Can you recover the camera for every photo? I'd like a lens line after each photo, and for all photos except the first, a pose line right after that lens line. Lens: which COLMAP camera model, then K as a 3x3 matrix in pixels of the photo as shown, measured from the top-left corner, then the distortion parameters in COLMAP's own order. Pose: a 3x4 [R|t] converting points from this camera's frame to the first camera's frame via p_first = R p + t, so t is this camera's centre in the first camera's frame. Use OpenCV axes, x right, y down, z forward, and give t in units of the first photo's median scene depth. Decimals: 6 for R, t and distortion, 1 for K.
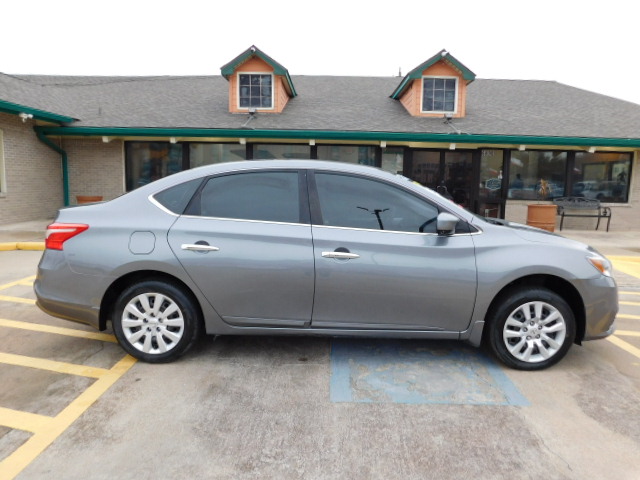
lens RADIAL K [[438.8, 0, 321.2], [0, 438.8, 242.2], [0, 0, 1]] dist [-0.067501, 0.051281]
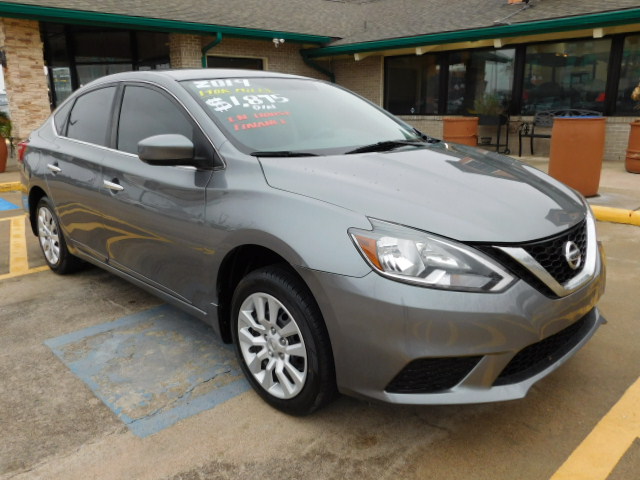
lens RADIAL K [[516.0, 0, 321.2], [0, 516.0, 238.6], [0, 0, 1]] dist [-0.015651, 0.023123]
pose [[0.706359, 0.146949, -0.692433, 0.991120], [-0.064438, 0.987502, 0.143834, -0.036496], [0.704915, -0.056979, 0.707000, 0.564412]]
